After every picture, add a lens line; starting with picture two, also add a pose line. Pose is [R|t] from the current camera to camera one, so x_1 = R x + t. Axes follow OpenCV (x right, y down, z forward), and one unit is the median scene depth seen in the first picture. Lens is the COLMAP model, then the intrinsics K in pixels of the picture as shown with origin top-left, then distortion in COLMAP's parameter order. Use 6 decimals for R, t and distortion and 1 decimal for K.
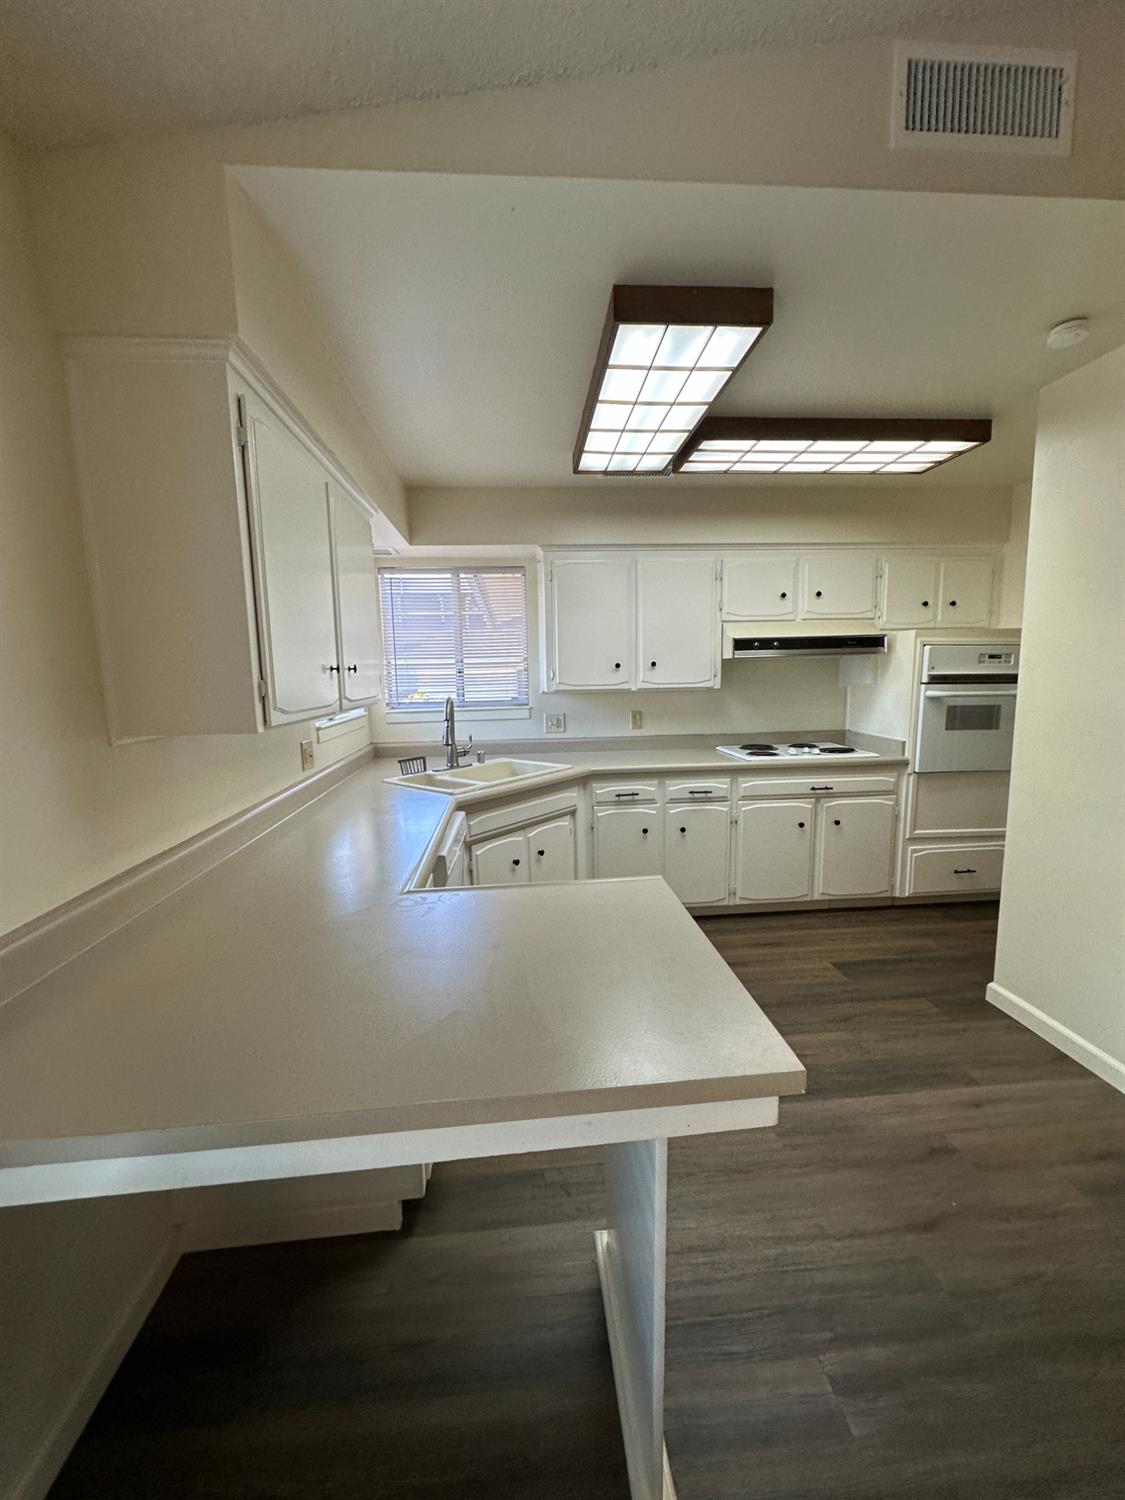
lens RADIAL K [[598.5, 0, 563.1], [0, 598.5, 748.3], [0, 0, 1]] dist [-0.002384, 0.000140]
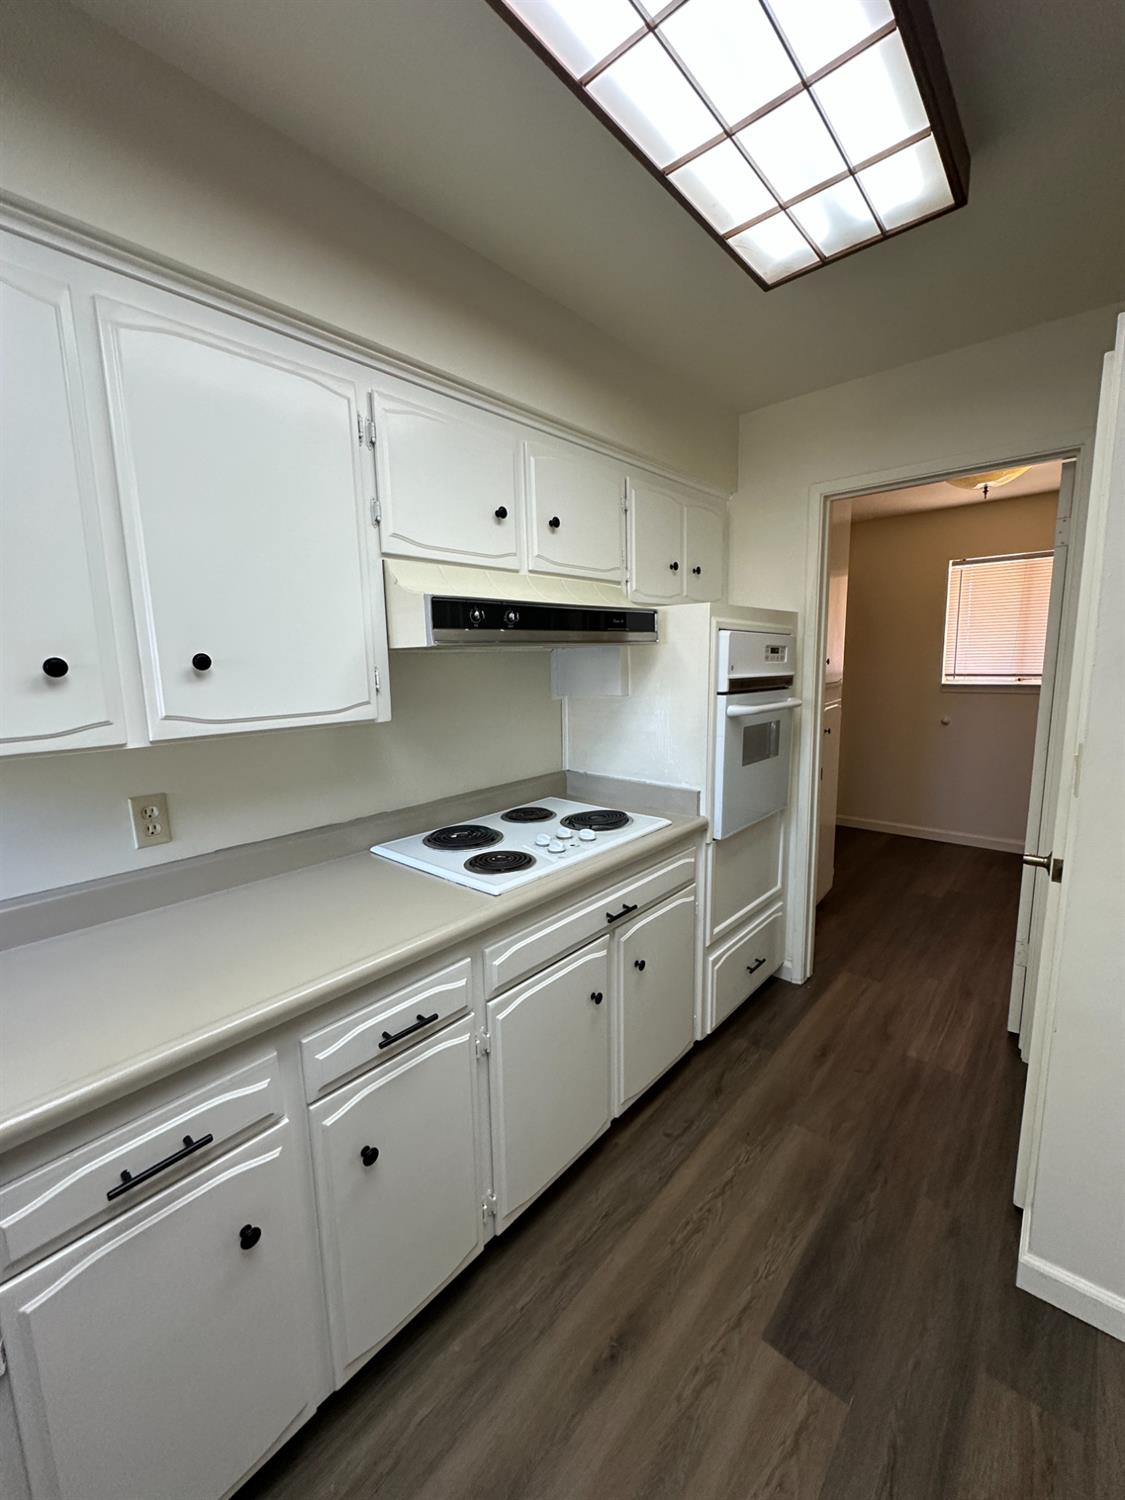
lens RADIAL K [[598.5, 0, 563.1], [0, 598.5, 748.3], [0, 0, 1]] dist [-0.002384, 0.000140]
pose [[0.723024, -0.099594, 0.683606, 0.069952], [0.096769, 0.994398, 0.042525, -0.092024], [-0.684012, 0.035405, 0.728611, 0.652397]]
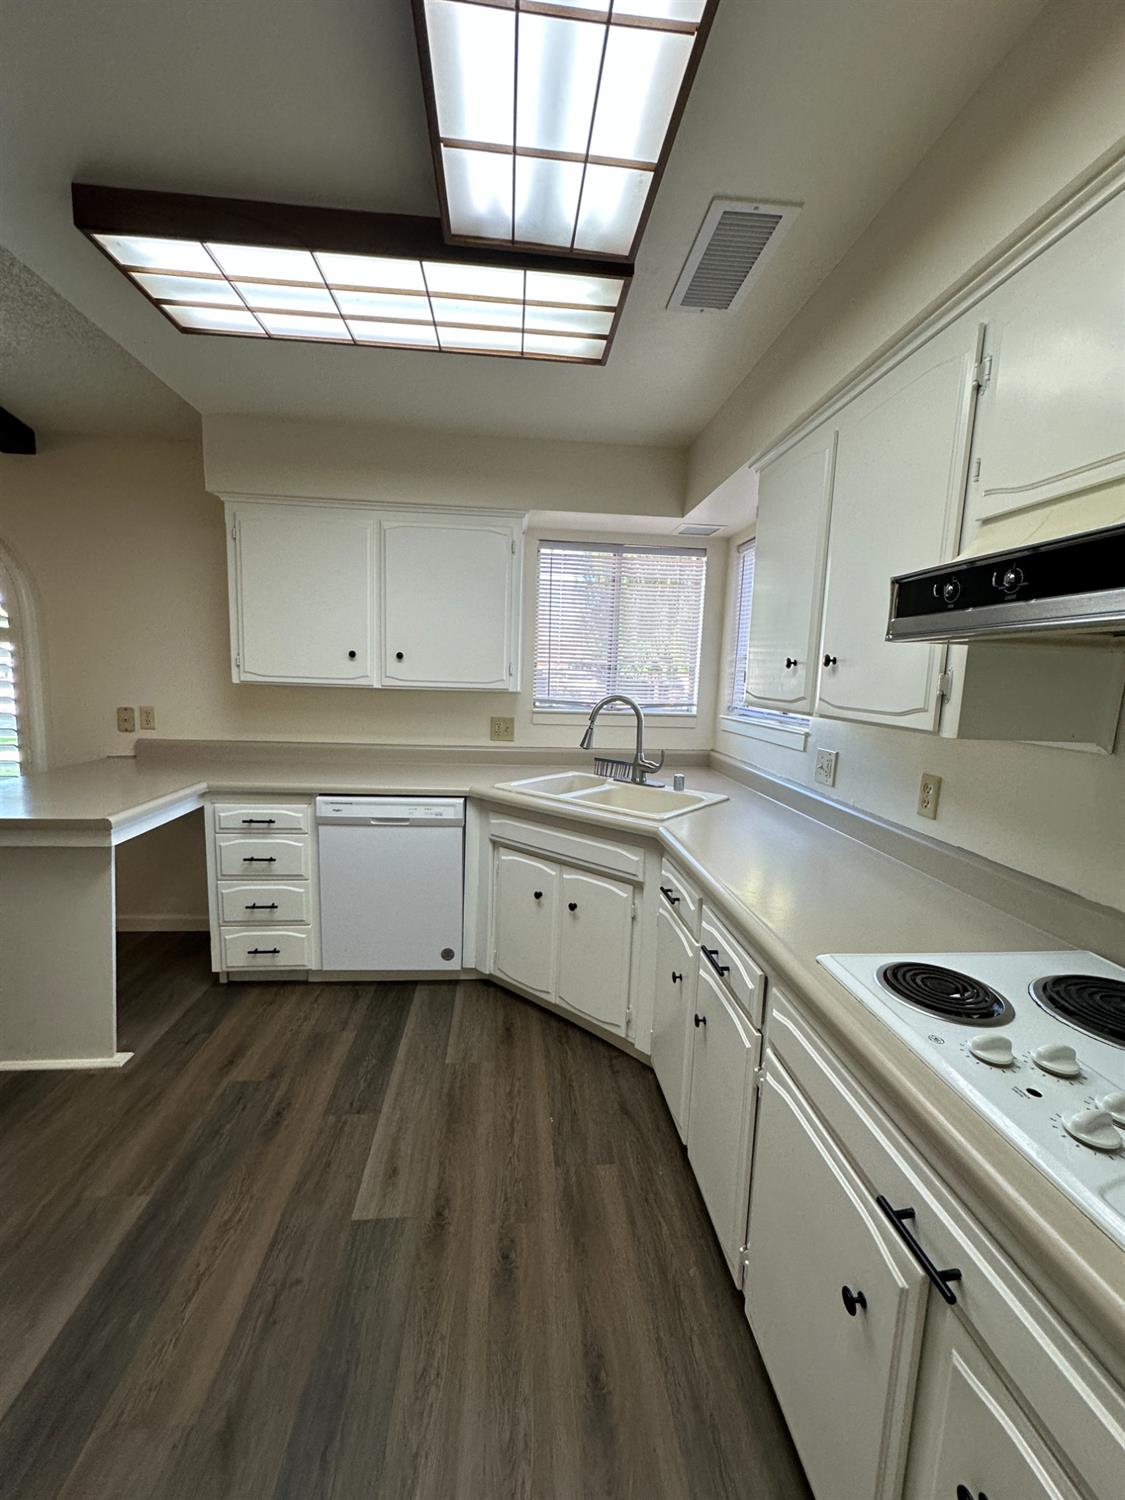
lens RADIAL K [[598.5, 0, 563.1], [0, 598.5, 748.3], [0, 0, 1]] dist [-0.002384, 0.000140]
pose [[0.014453, 0.149971, -0.988585, 0.599886], [-0.162491, 0.975898, 0.145671, -0.113159], [0.986604, 0.158531, 0.038474, 0.820869]]
